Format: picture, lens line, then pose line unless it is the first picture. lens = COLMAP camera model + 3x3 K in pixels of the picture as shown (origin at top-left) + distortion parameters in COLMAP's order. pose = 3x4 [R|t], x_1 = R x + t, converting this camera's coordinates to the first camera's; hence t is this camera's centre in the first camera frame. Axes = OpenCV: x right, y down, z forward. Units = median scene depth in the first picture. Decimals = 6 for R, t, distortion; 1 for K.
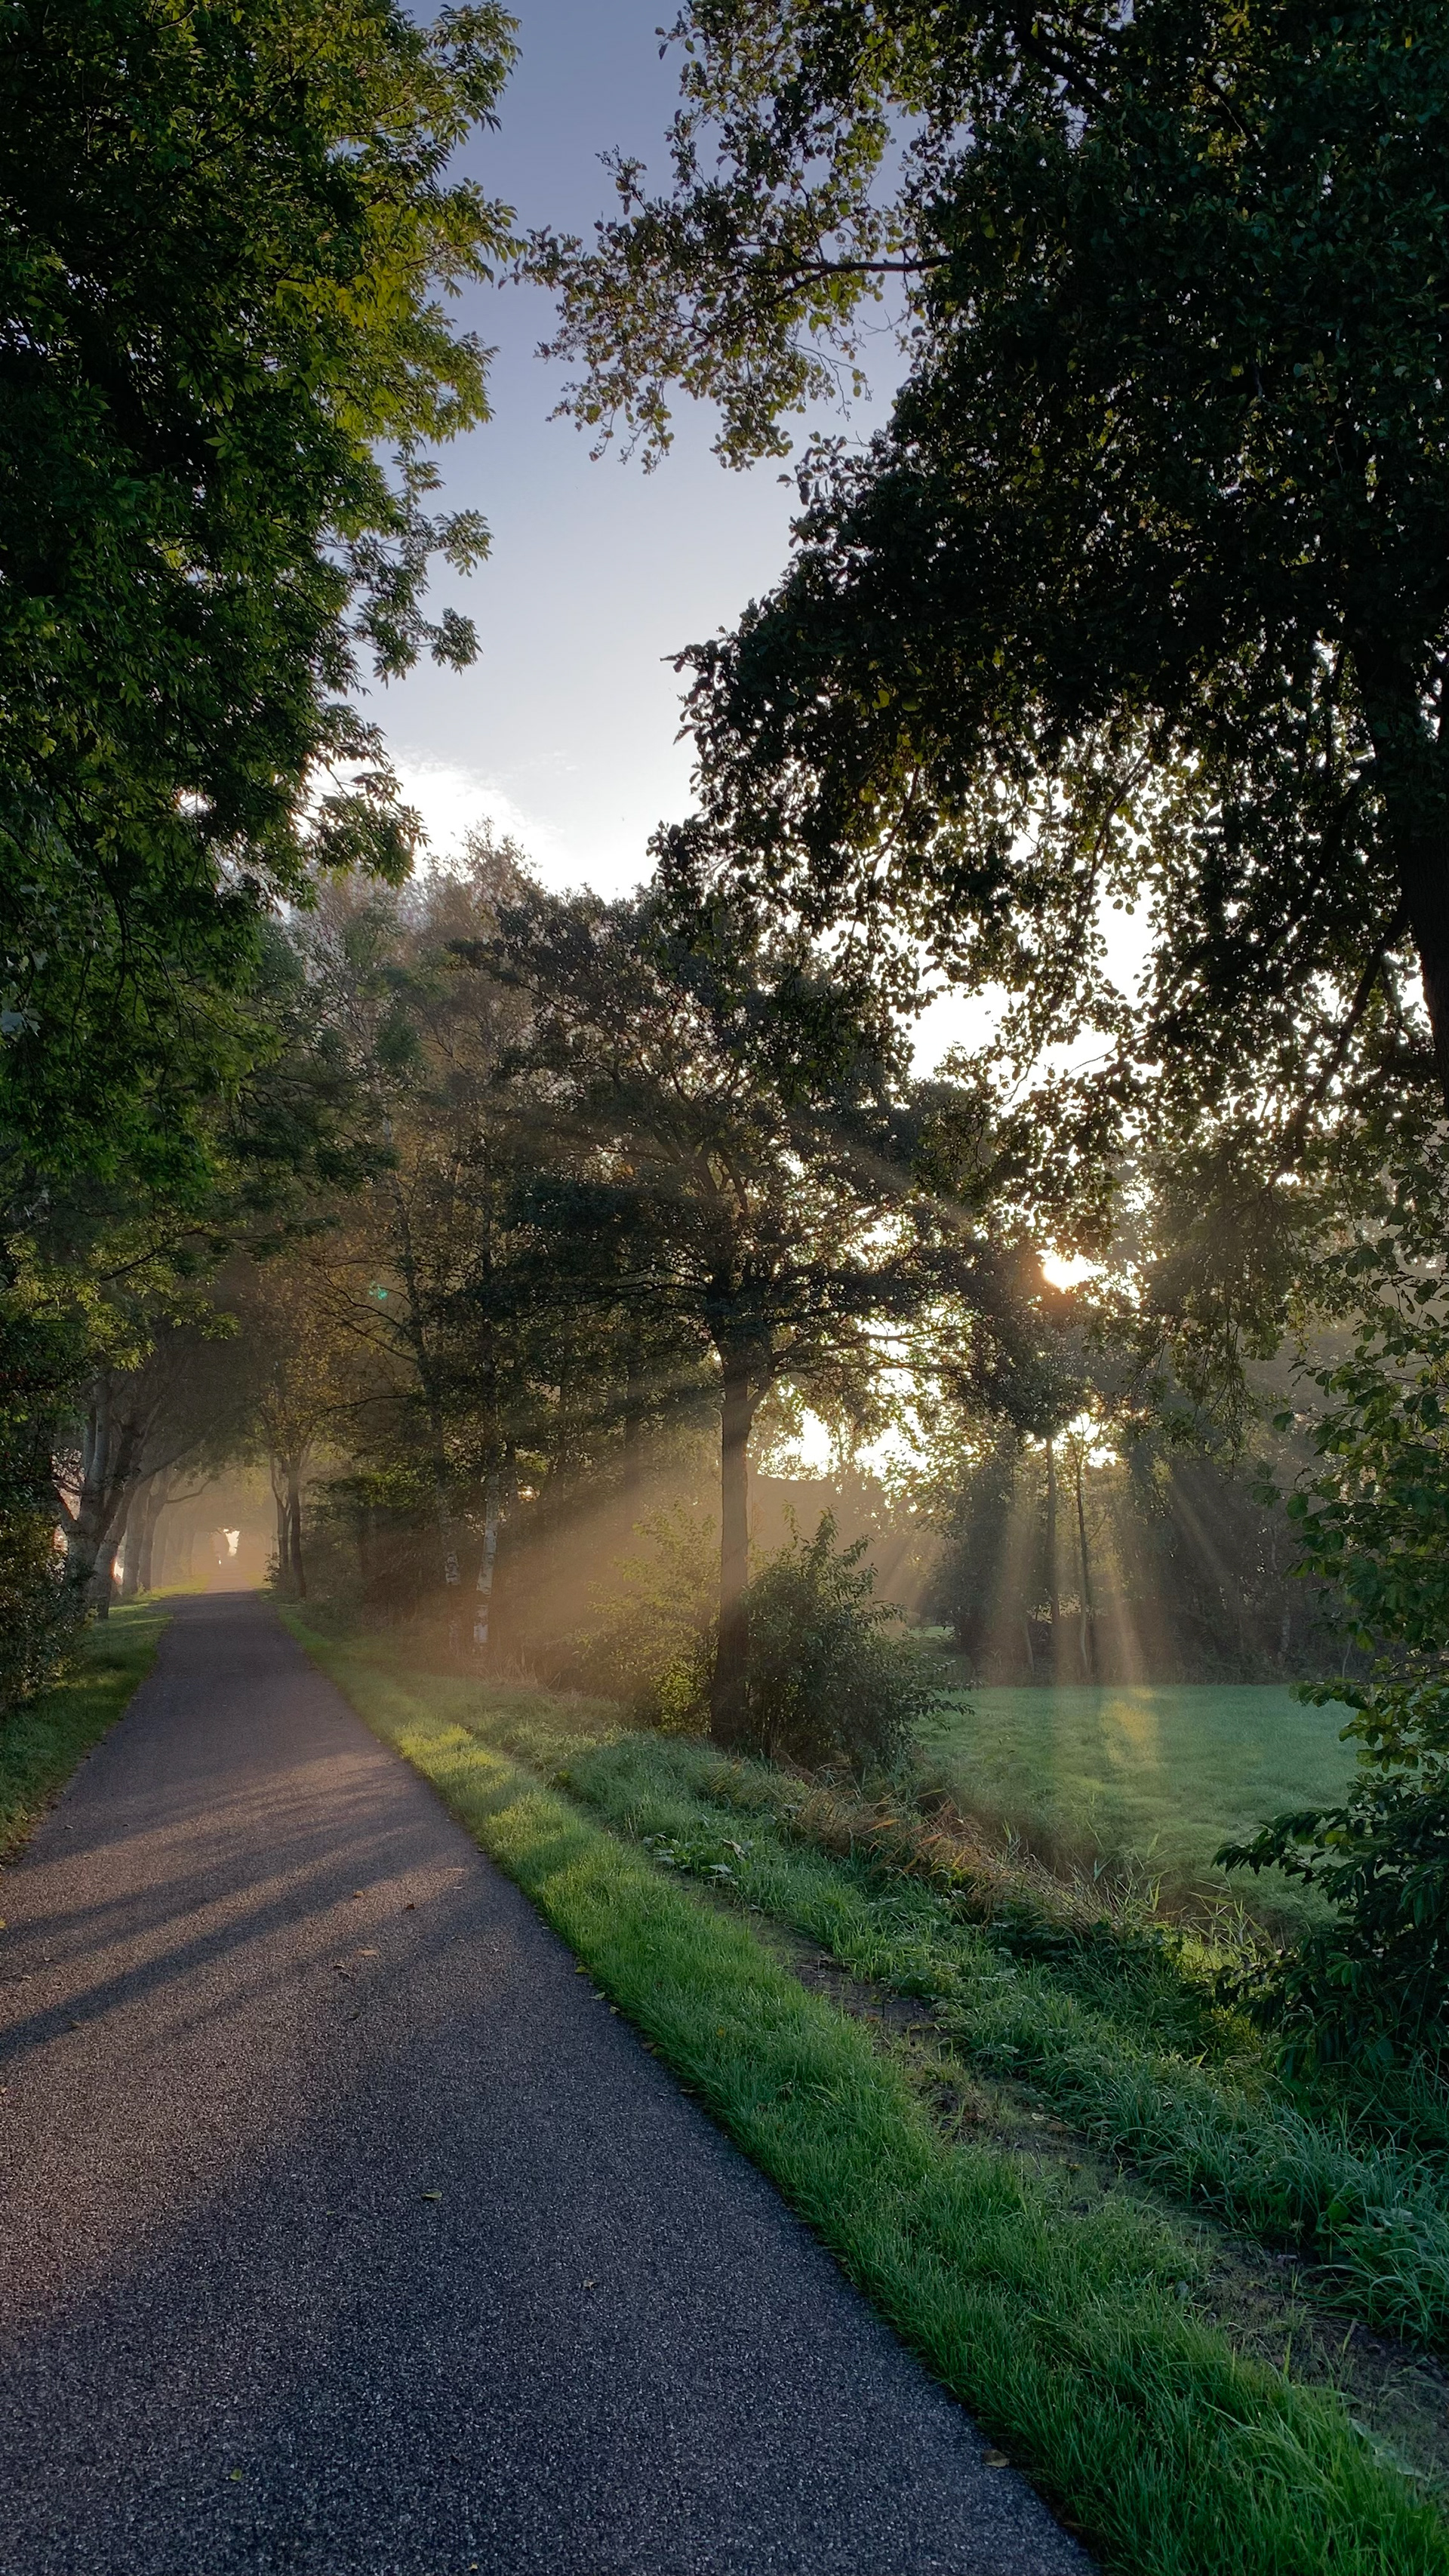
lens RADIAL K [[2160.0, 0, 745.6], [0, 2160.0, 1277.4], [0, 0, 1]] dist [0.164038, -0.541373]
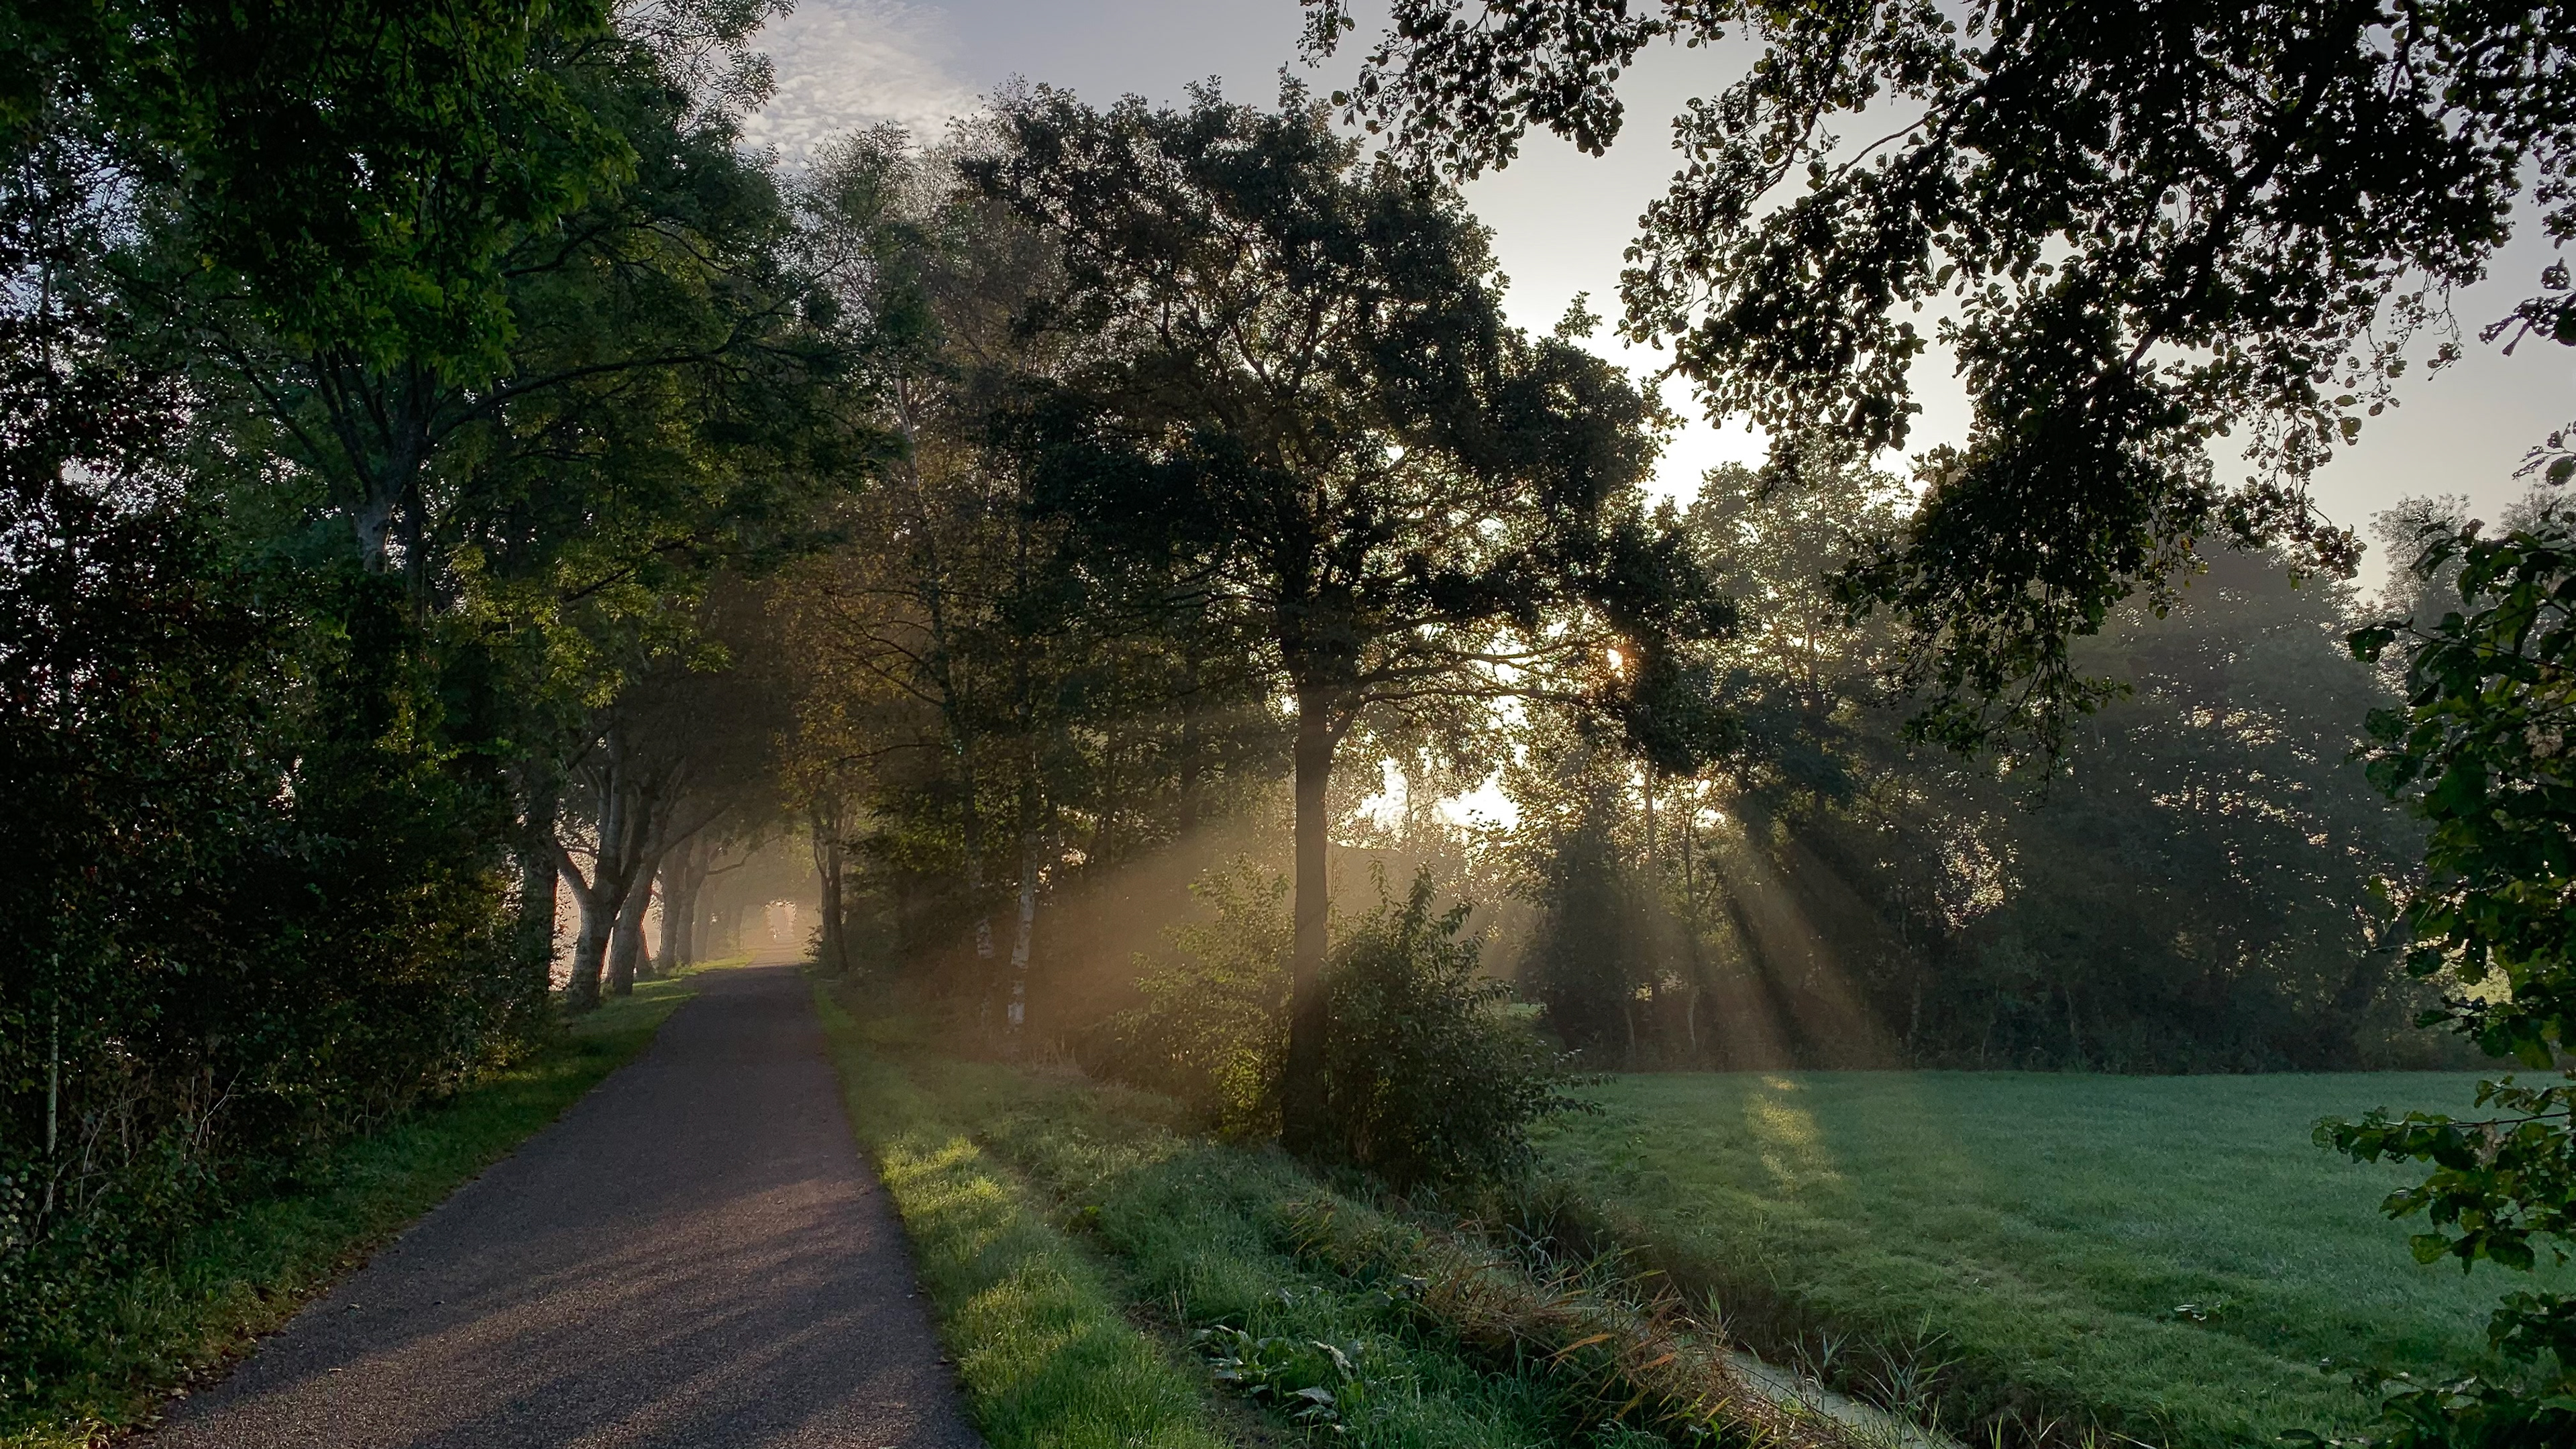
lens RADIAL K [[2160.2, 0, 1303.4], [0, 2160.2, 690.2], [0, 0, 1]] dist [0.164038, -0.541373]
pose [[0.999999, 0.000223, -0.001461, -0.006318], [-0.000199, 0.999858, 0.016843, 0.024563], [0.001464, -0.016842, 0.999857, 0.165486]]
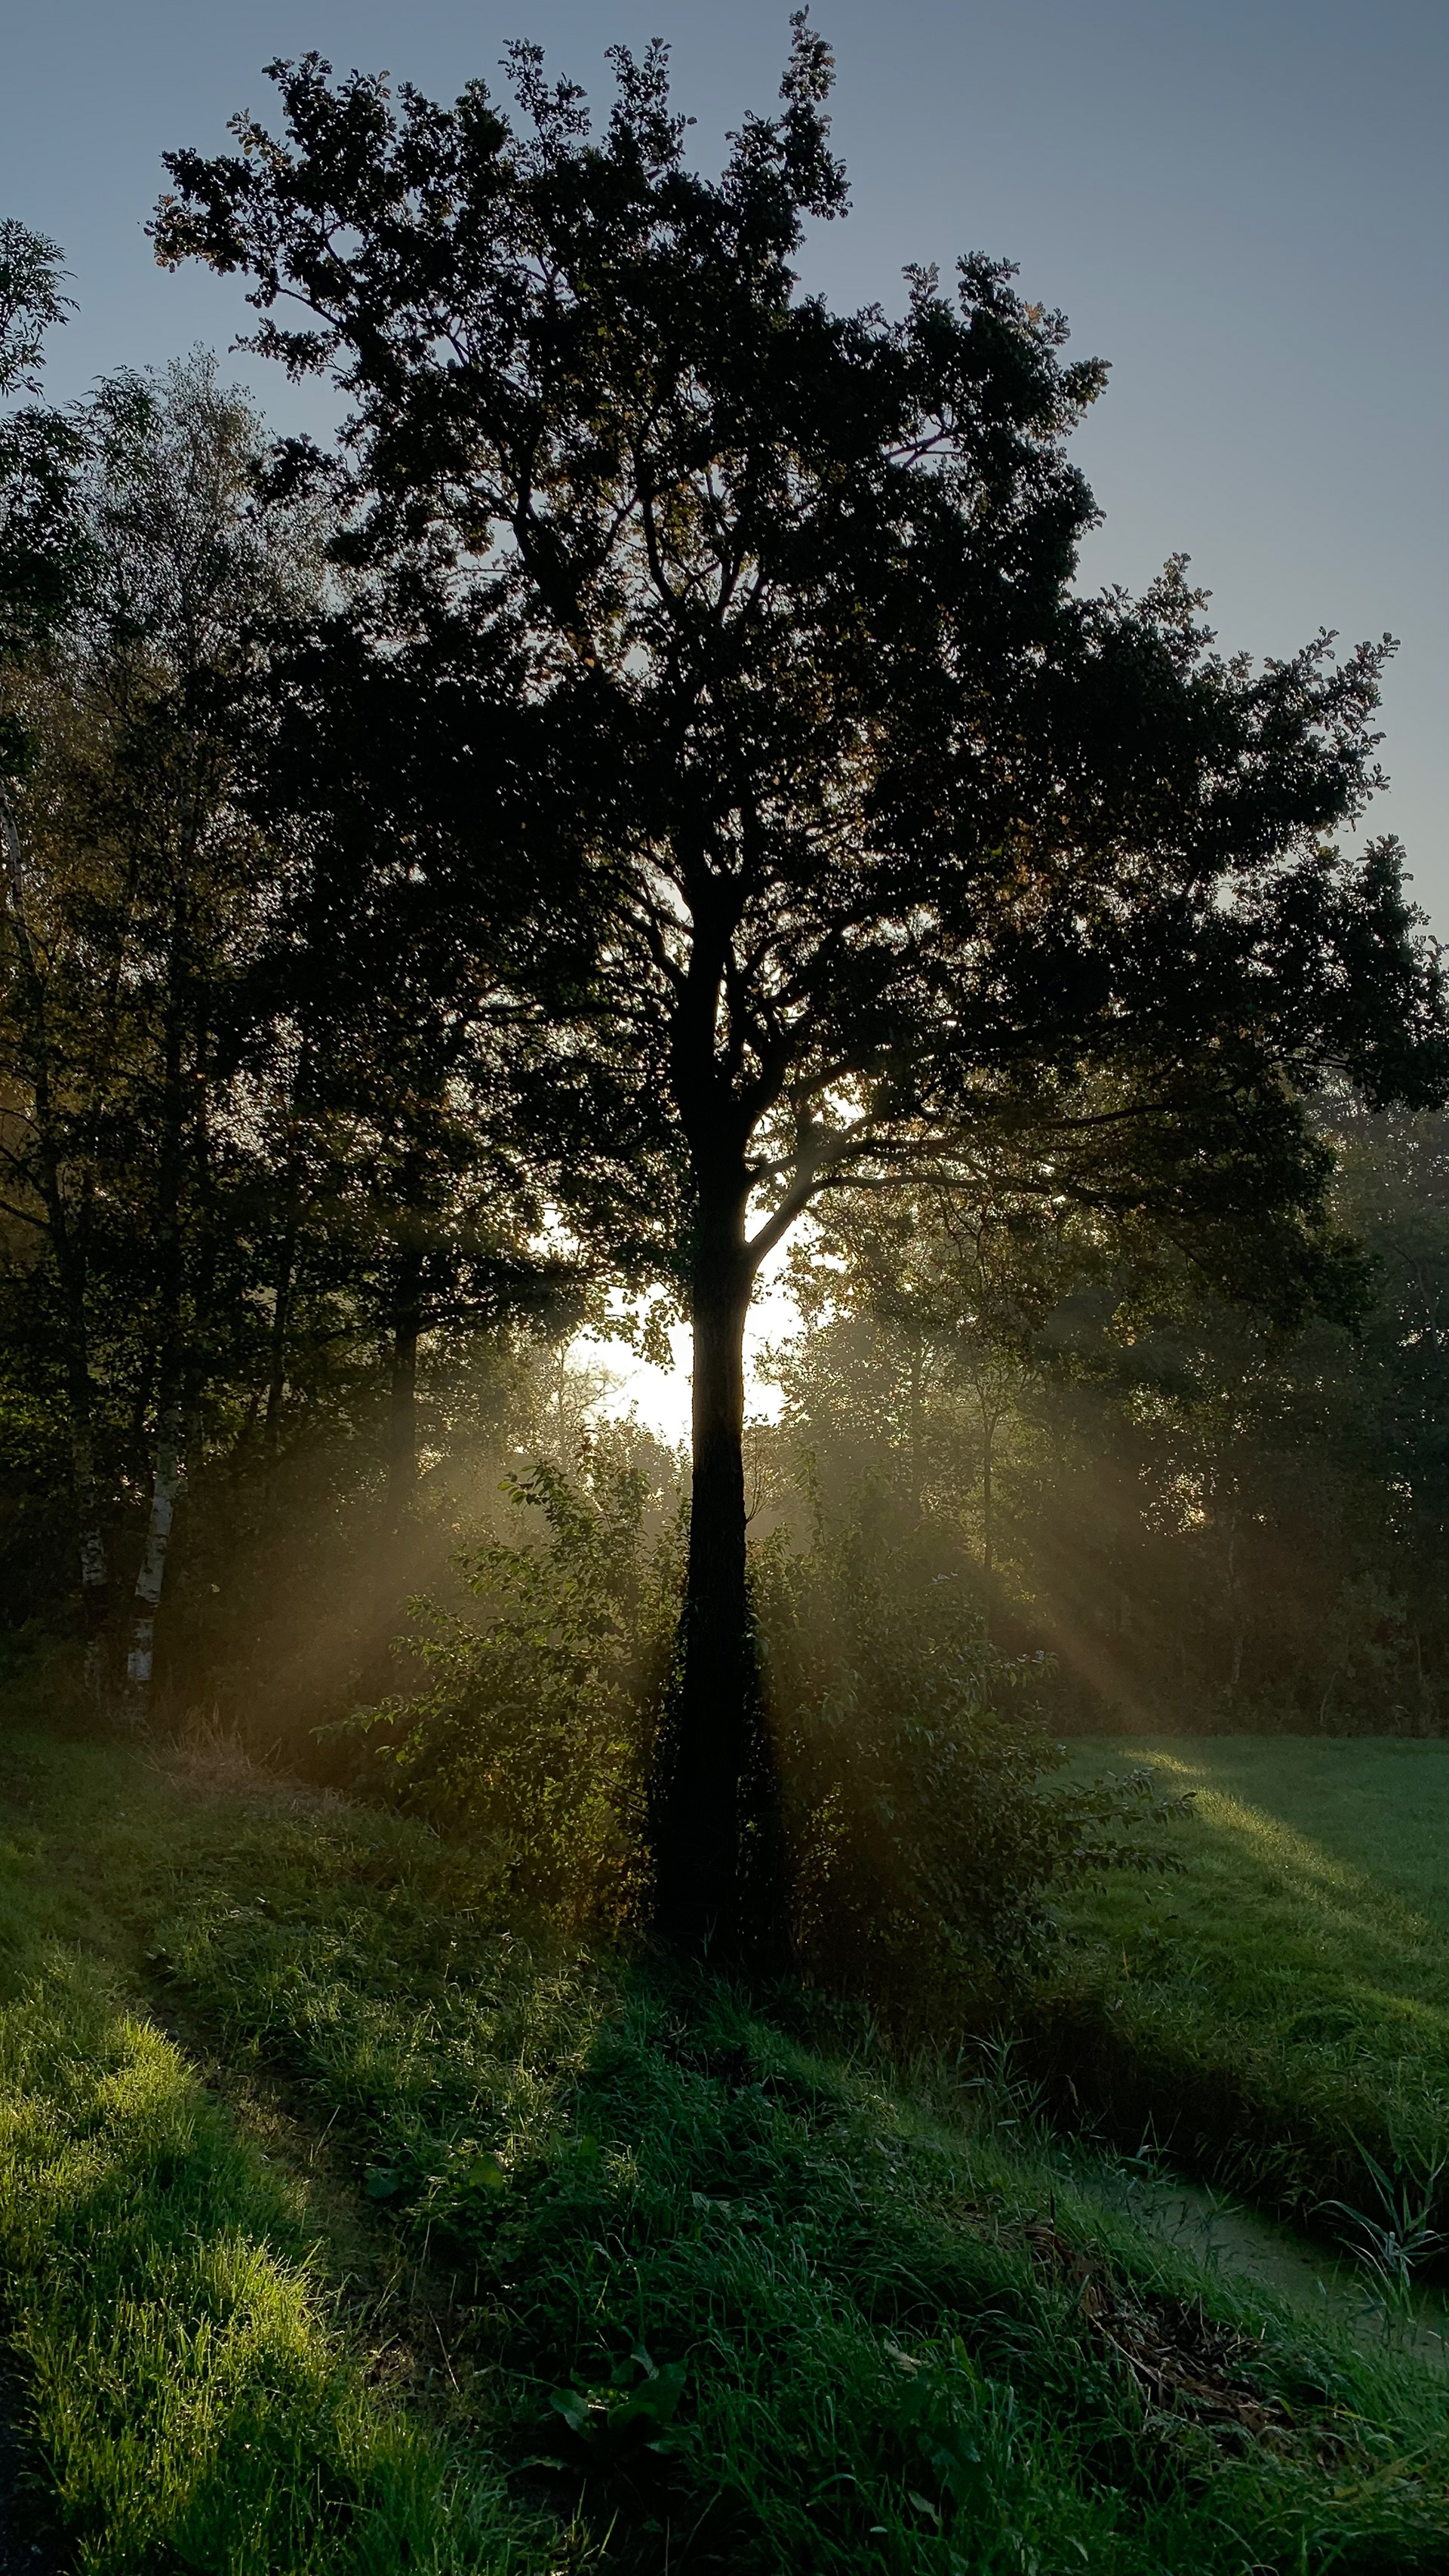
lens RADIAL K [[2164.8, 0, 786.2], [0, 2164.8, 1300.1], [0, 0, 1]] dist [0.121562, -0.287150]
pose [[0.983273, 0.041252, 0.177406, -0.072996], [-0.043777, 0.998988, 0.010336, 0.060224], [-0.176800, -0.017930, 0.984084, 0.469763]]
